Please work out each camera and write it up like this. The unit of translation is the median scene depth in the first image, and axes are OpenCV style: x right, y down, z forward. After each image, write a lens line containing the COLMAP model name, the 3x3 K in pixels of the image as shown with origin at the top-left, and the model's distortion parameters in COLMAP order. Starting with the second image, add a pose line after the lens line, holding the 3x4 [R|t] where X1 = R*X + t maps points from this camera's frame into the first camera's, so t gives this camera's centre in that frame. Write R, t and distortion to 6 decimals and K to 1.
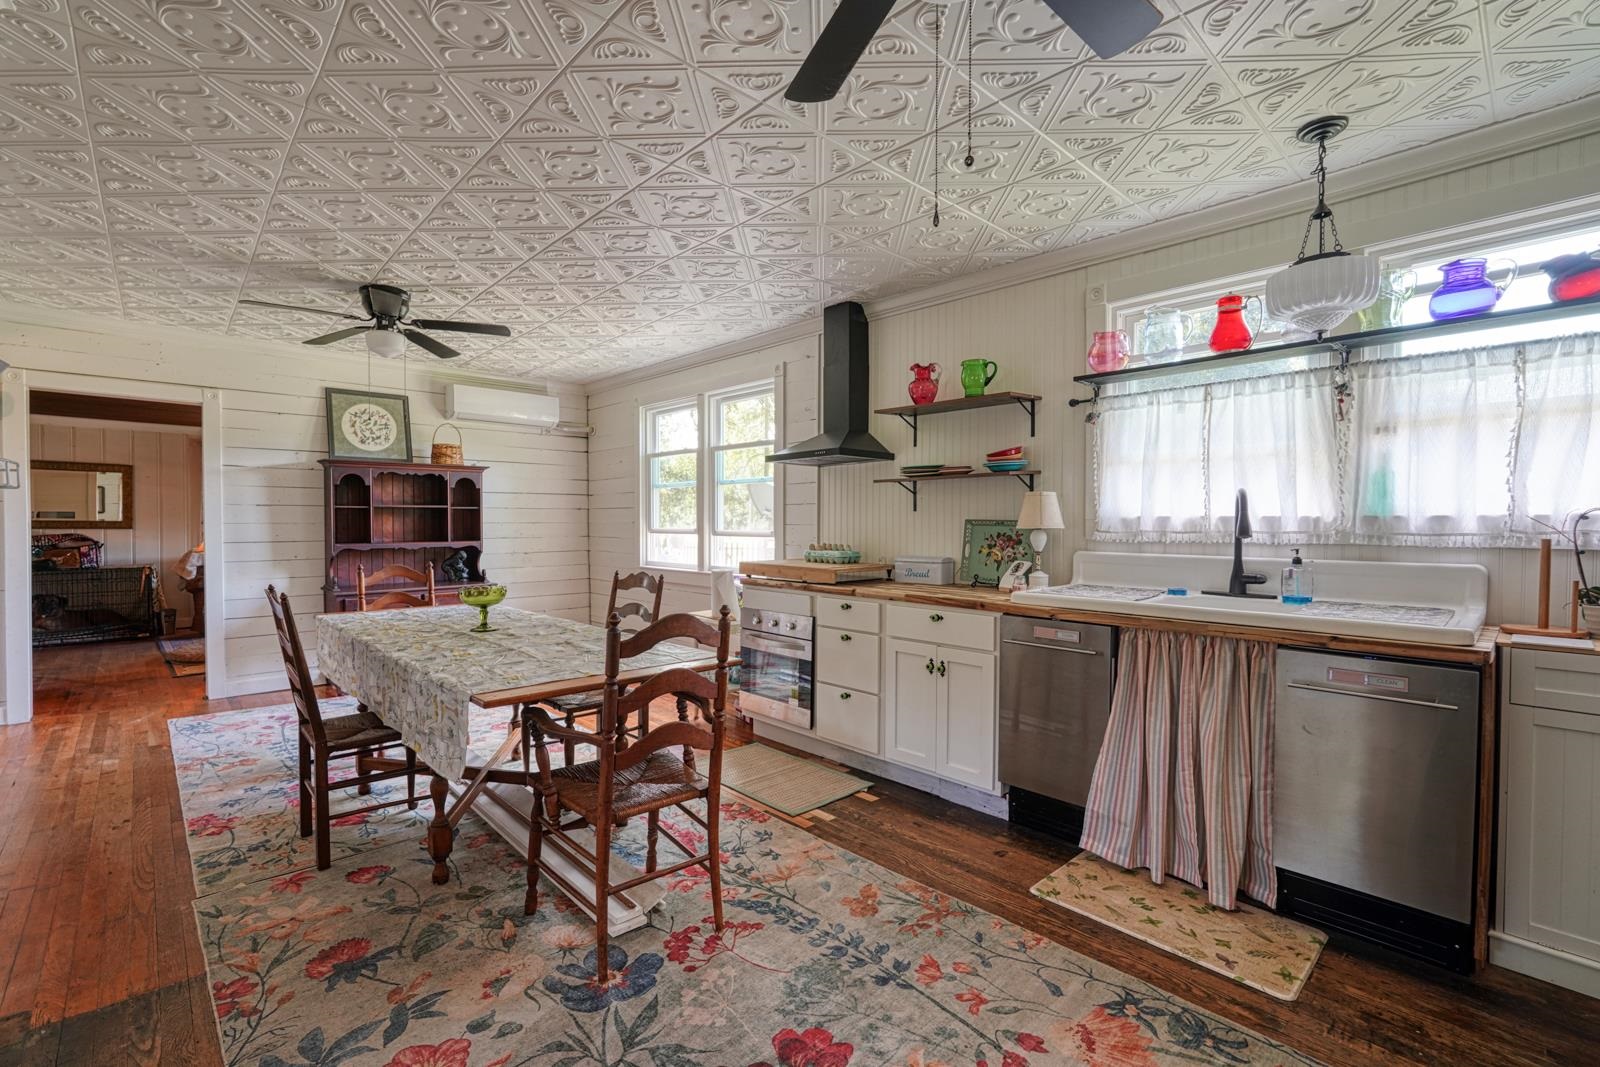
lens RADIAL K [[710.5, 0, 795.4], [0, 710.5, 535.5], [0, 0, 1]] dist [-0.003851, 0.002290]
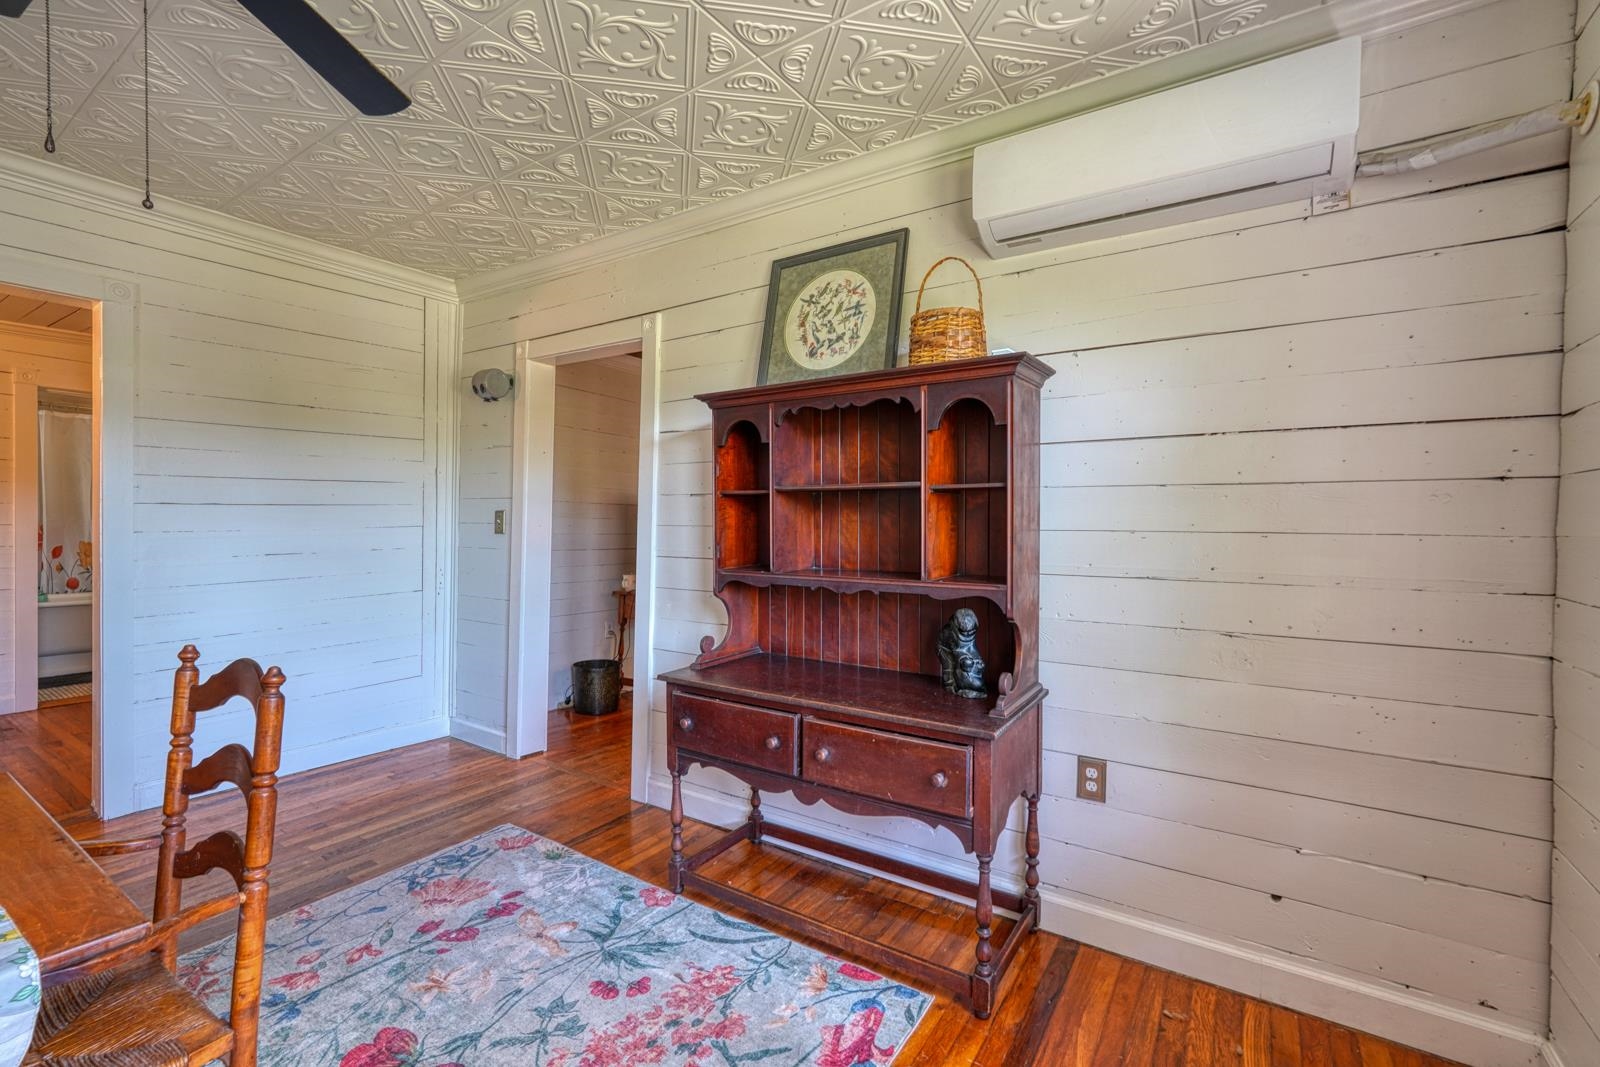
lens RADIAL K [[710.5, 0, 790.3], [0, 710.5, 533.7], [0, 0, 1]] dist [-0.003851, 0.002290]
pose [[0.228884, 0.015925, -0.973323, -0.154312], [-0.027564, 0.999571, 0.009873, -0.017551], [0.973063, 0.024569, 0.229225, 0.874495]]
